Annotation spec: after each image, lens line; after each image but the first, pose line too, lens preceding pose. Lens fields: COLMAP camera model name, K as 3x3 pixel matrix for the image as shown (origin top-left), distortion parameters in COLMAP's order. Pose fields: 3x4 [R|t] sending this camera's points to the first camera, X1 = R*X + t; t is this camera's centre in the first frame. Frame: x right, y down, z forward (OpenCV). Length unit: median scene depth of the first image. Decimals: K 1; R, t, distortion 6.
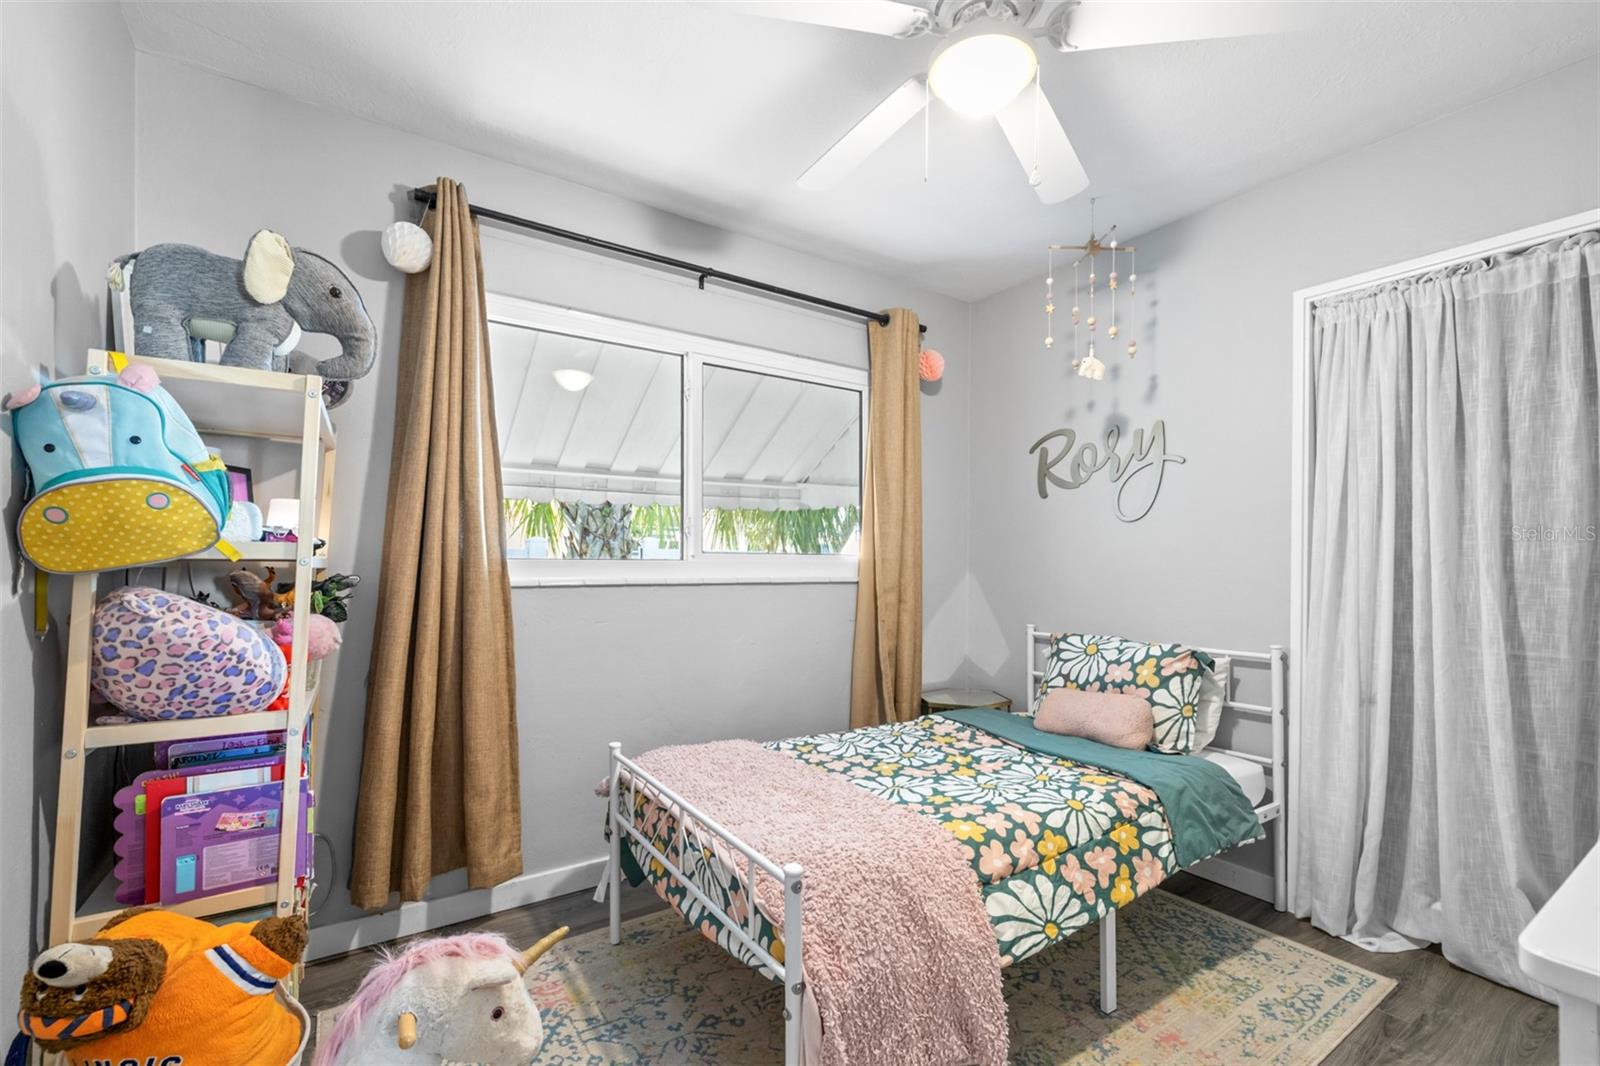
lens RADIAL K [[691.3, 0, 817.7], [0, 691.3, 547.9], [0, 0, 1]] dist [0.000012, -0.000032]
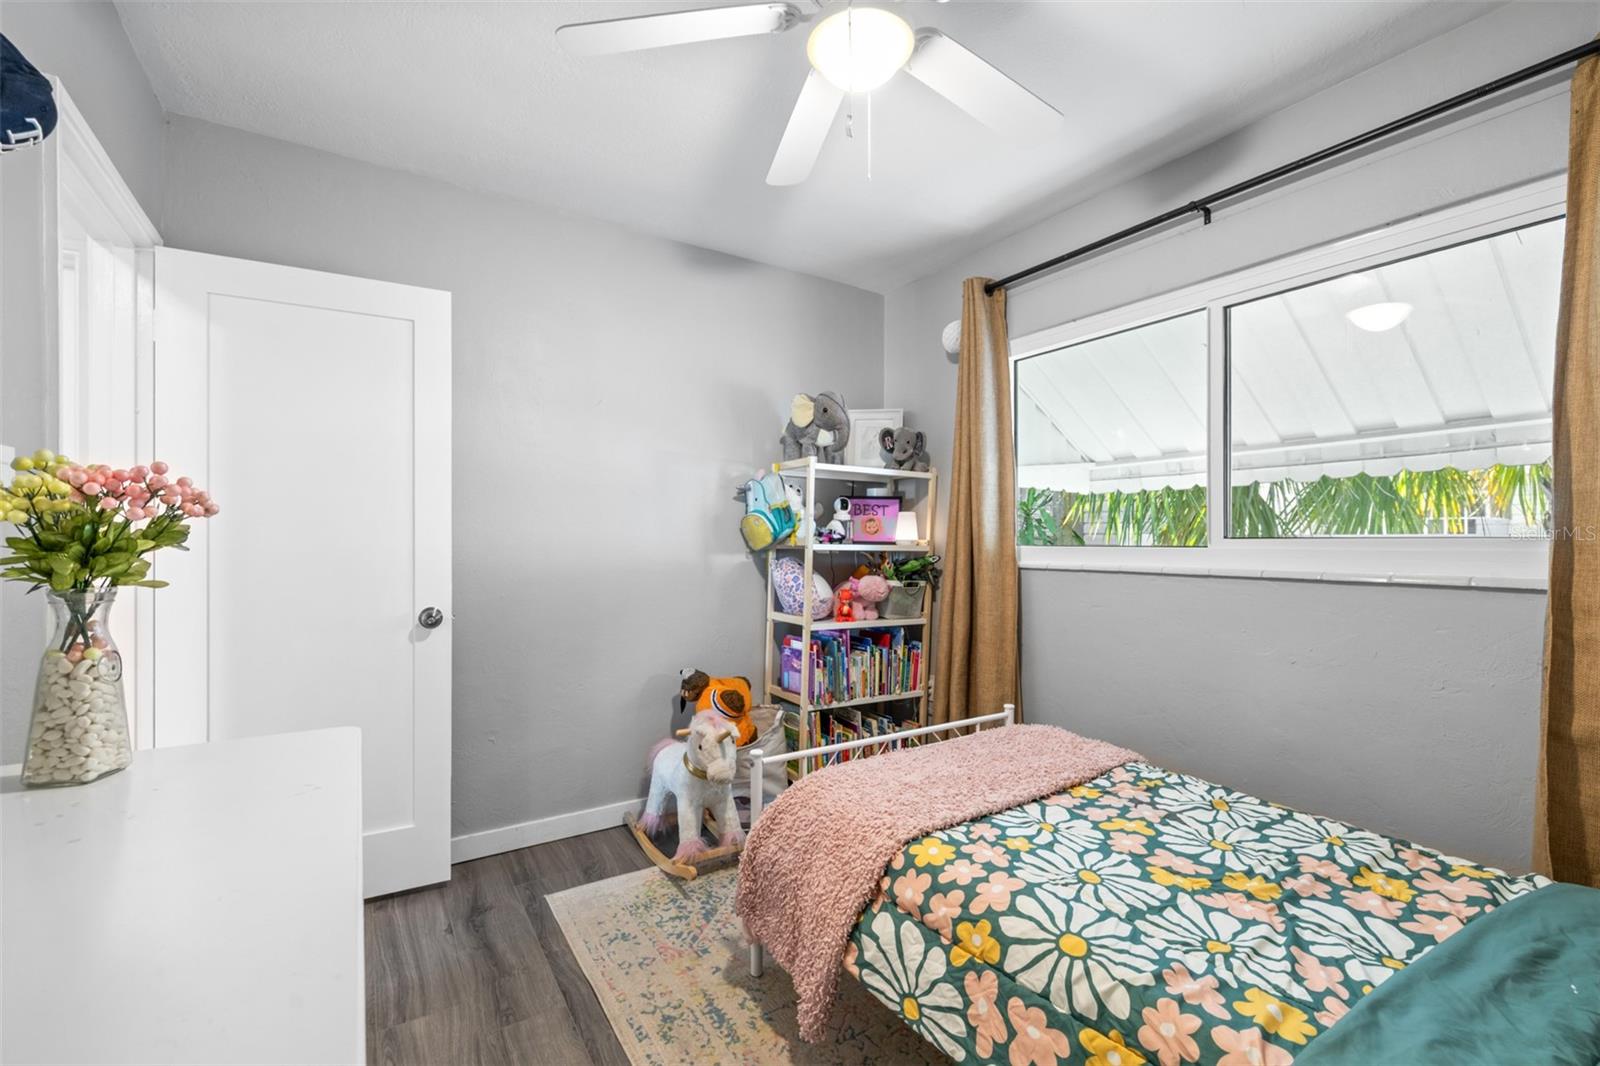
lens RADIAL K [[691.3, 0, 817.7], [0, 691.3, 547.9], [0, 0, 1]] dist [0.000012, -0.000032]
pose [[-0.014040, -0.002711, -0.999898, 1.033474], [0.009264, 0.999953, -0.002841, 0.022658], [0.999859, -0.009303, -0.014015, 0.825971]]
